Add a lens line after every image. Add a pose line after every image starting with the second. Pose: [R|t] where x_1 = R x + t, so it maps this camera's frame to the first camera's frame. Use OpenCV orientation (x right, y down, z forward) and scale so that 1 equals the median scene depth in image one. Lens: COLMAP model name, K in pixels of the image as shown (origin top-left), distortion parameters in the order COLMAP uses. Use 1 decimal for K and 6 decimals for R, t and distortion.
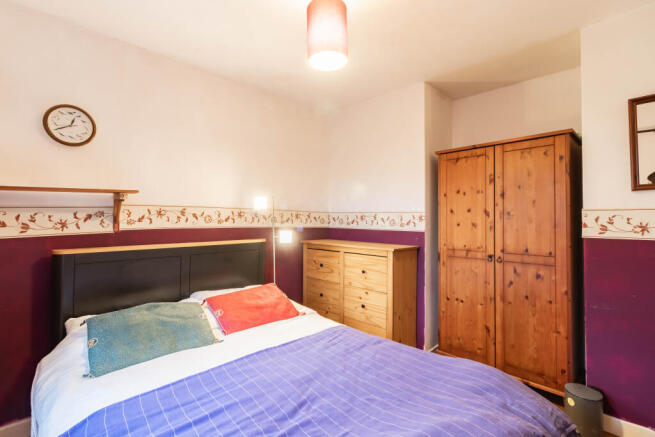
lens RADIAL K [[304.9, 0, 331.0], [0, 304.9, 216.2], [0, 0, 1]] dist [0.002424, 0.000265]
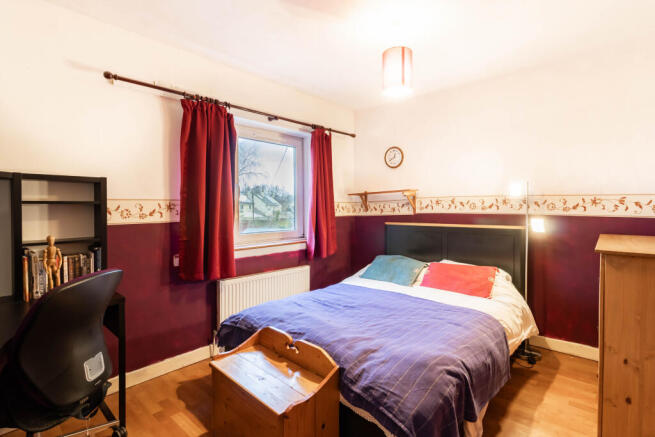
lens RADIAL K [[304.9, 0, 331.0], [0, 304.9, 216.2], [0, 0, 1]] dist [0.002424, 0.000265]
pose [[0.090741, 0.020151, -0.995671, 0.827872], [0.008349, 0.999745, 0.020994, 0.020885], [0.995840, -0.010218, 0.090549, 0.361449]]
